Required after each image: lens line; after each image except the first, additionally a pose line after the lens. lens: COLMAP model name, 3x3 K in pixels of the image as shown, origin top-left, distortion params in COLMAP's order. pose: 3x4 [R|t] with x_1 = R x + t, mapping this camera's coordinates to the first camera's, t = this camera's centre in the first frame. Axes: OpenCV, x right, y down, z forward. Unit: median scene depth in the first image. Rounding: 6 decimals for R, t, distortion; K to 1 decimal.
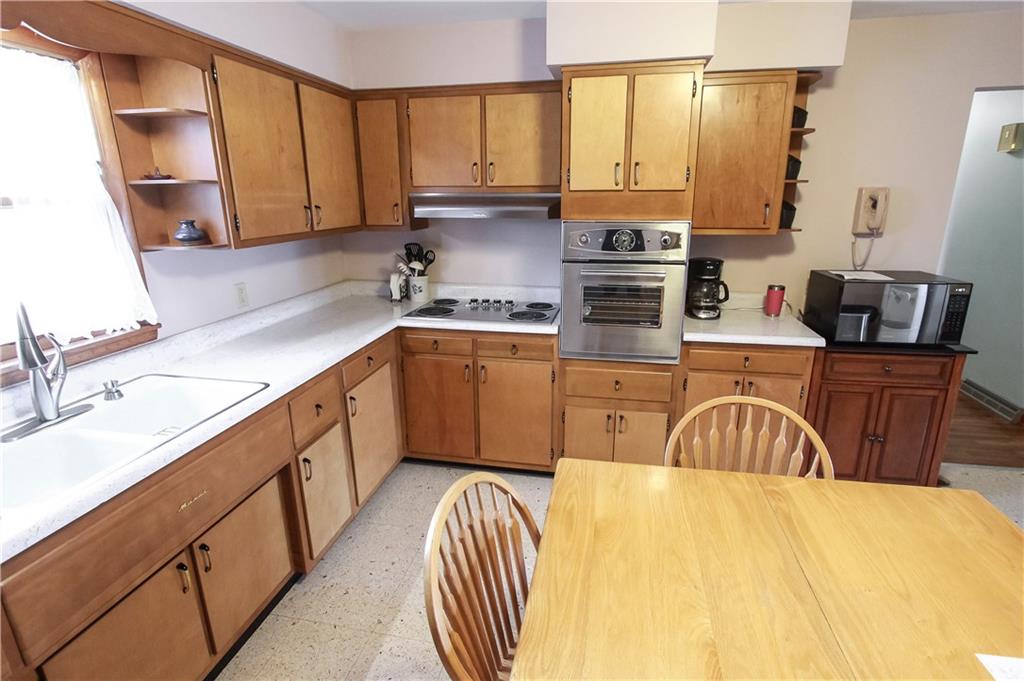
lens RADIAL K [[505.6, 0, 513.4], [0, 505.6, 338.1], [0, 0, 1]] dist [-0.014275, 0.000542]
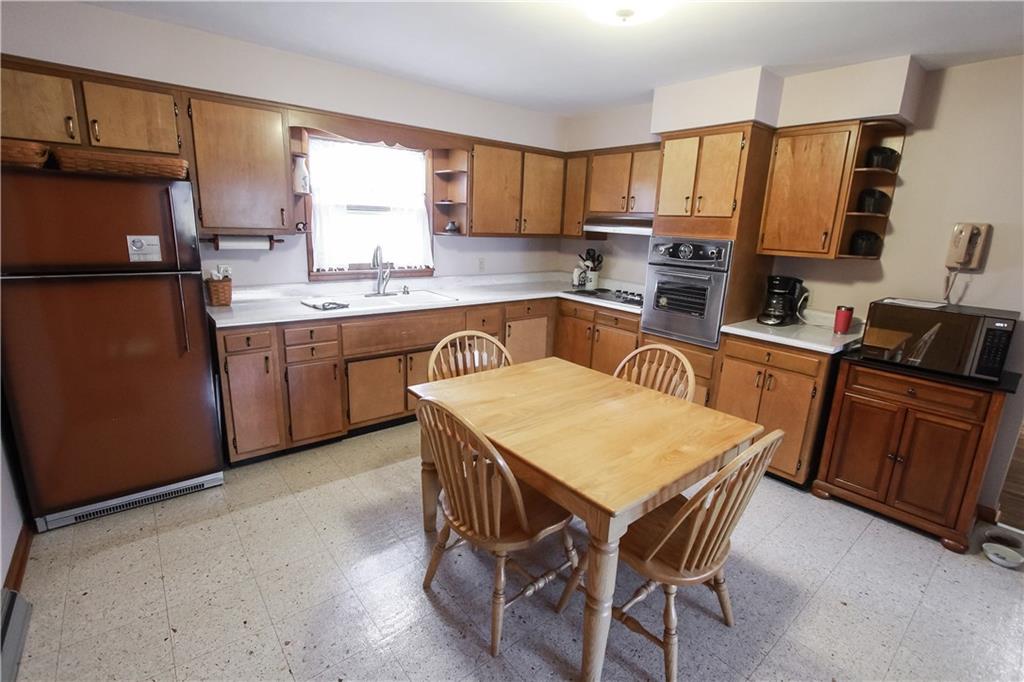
lens RADIAL K [[473.6, 0, 510.5], [0, 473.6, 337.2], [0, 0, 1]] dist [-0.015763, 0.002765]
pose [[0.767404, 0.187596, -0.613105, 0.674873], [-0.217545, 0.975697, 0.026246, 0.107449], [0.603129, 0.113237, 0.789565, -0.292508]]
